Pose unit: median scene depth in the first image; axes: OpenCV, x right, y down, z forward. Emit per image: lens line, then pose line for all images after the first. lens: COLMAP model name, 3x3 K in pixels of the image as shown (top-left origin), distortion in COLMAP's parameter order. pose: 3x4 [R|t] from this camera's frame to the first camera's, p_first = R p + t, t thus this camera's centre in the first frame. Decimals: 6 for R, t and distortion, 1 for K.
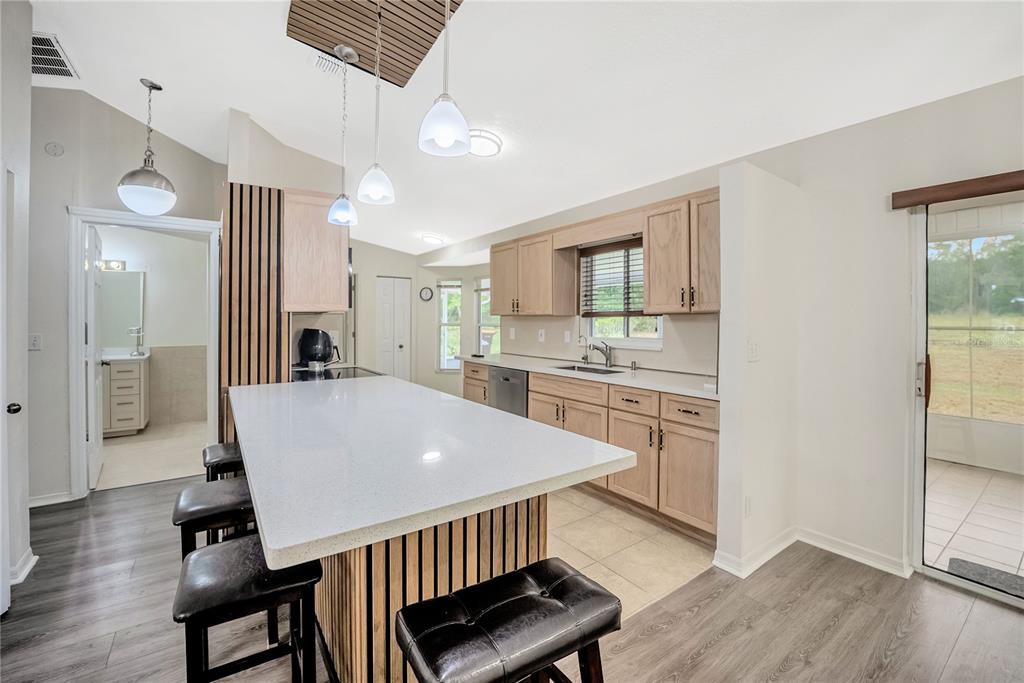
lens RADIAL K [[427.6, 0, 508.9], [0, 427.6, 319.1], [0, 0, 1]] dist [-0.001060, -0.000212]
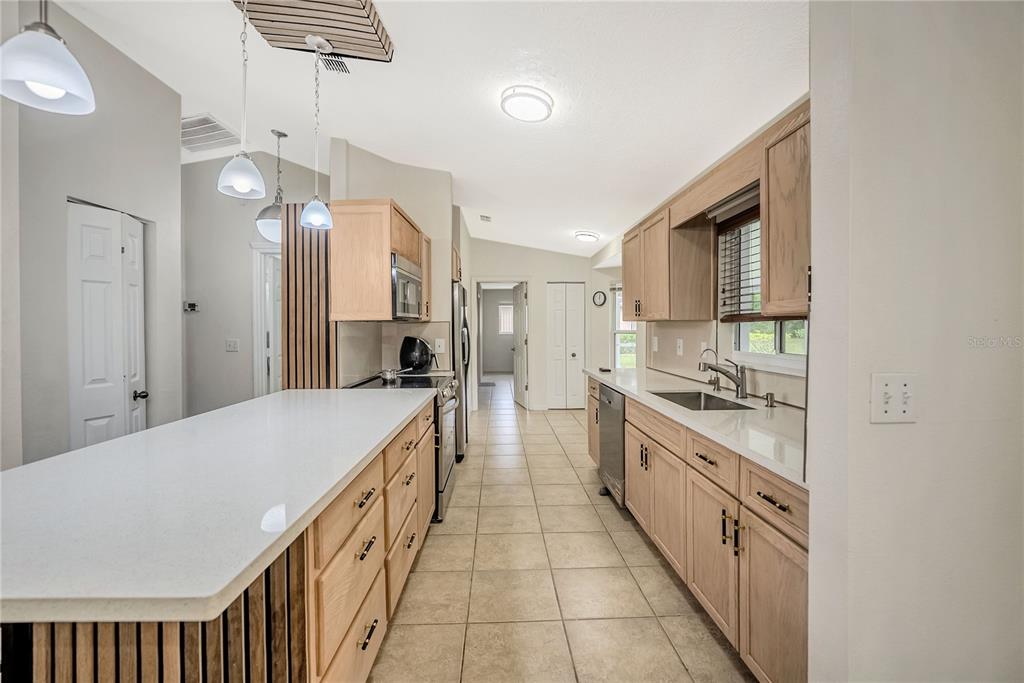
lens RADIAL K [[428.6, 0, 514.8], [0, 428.6, 329.4], [0, 0, 1]] dist [0.000915, 0.000050]
pose [[0.844353, -0.002999, -0.535779, 0.285842], [0.007559, 0.999951, 0.006315, 0.000312], [0.535734, -0.009383, 0.844335, 0.254078]]
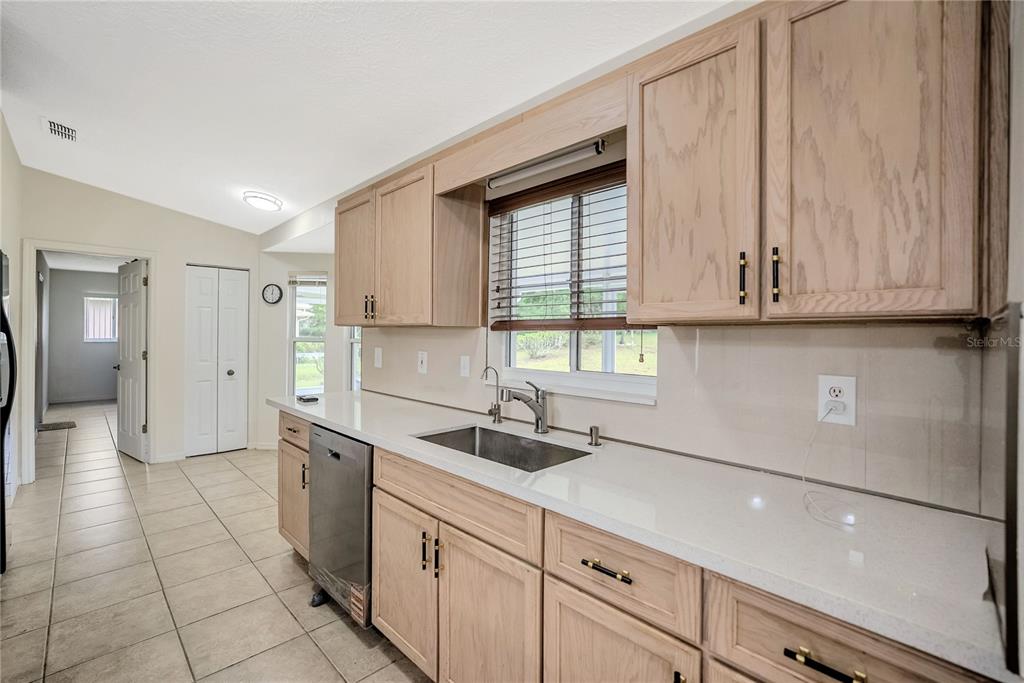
lens RADIAL K [[447.0, 0, 511.1], [0, 447.0, 331.0], [0, 0, 1]] dist [-0.020565, -0.000693]
pose [[0.984554, 0.009382, 0.174829, 0.107090], [-0.008759, 0.999952, -0.004332, -0.001364], [-0.174862, 0.002734, 0.984589, 0.491779]]
